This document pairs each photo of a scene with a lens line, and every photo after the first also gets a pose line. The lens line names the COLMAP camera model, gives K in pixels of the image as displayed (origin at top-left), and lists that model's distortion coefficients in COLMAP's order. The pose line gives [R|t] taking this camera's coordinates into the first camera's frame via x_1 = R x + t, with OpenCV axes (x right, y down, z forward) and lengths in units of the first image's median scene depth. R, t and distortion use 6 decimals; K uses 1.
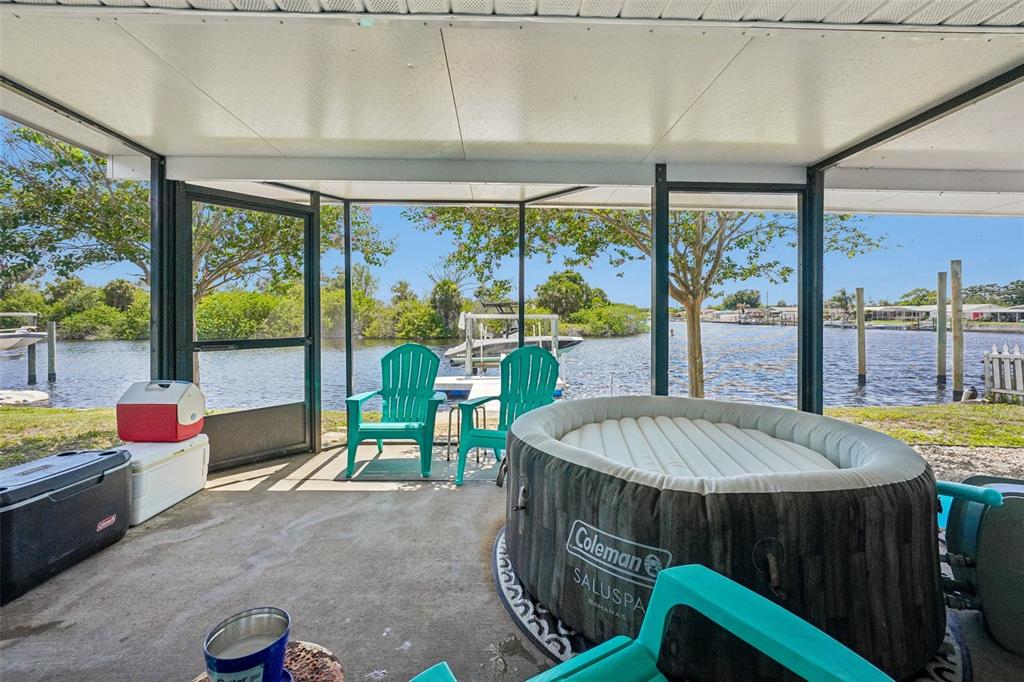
lens RADIAL K [[433.7, 0, 519.4], [0, 433.7, 315.3], [0, 0, 1]] dist [0.000536, -0.000059]
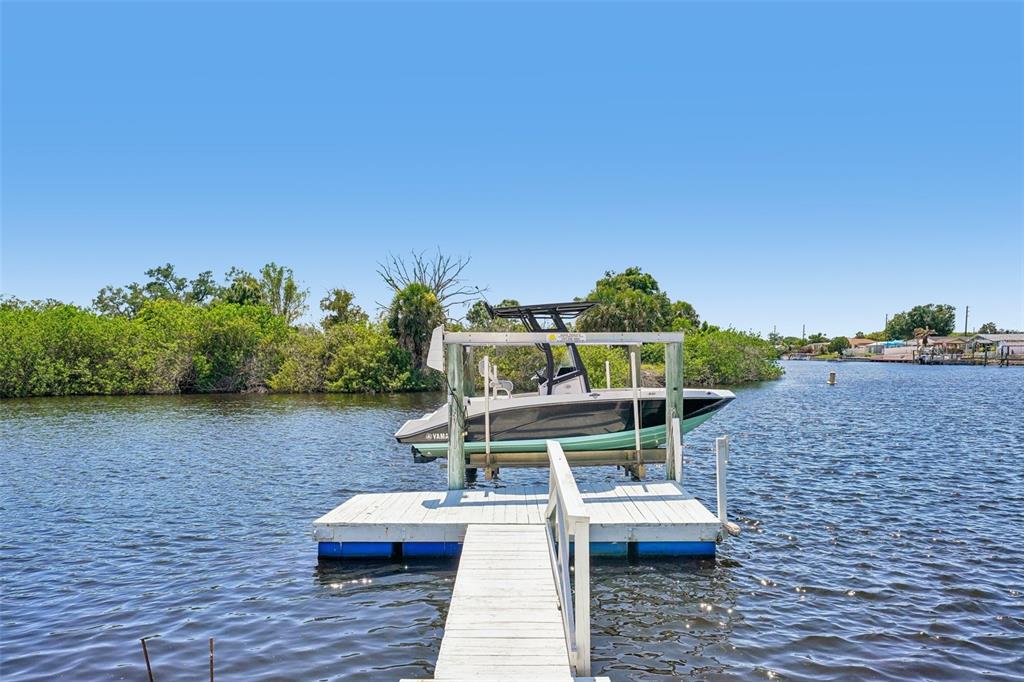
lens RADIAL K [[714.8, 0, 511.1], [0, 714.8, 348.6], [0, 0, 1]] dist [0.024853, 0.002446]
pose [[0.999031, -0.008163, -0.043258, -0.011109], [0.007970, 0.999957, -0.004646, 0.004435], [0.043294, 0.004297, 0.999053, 0.104649]]
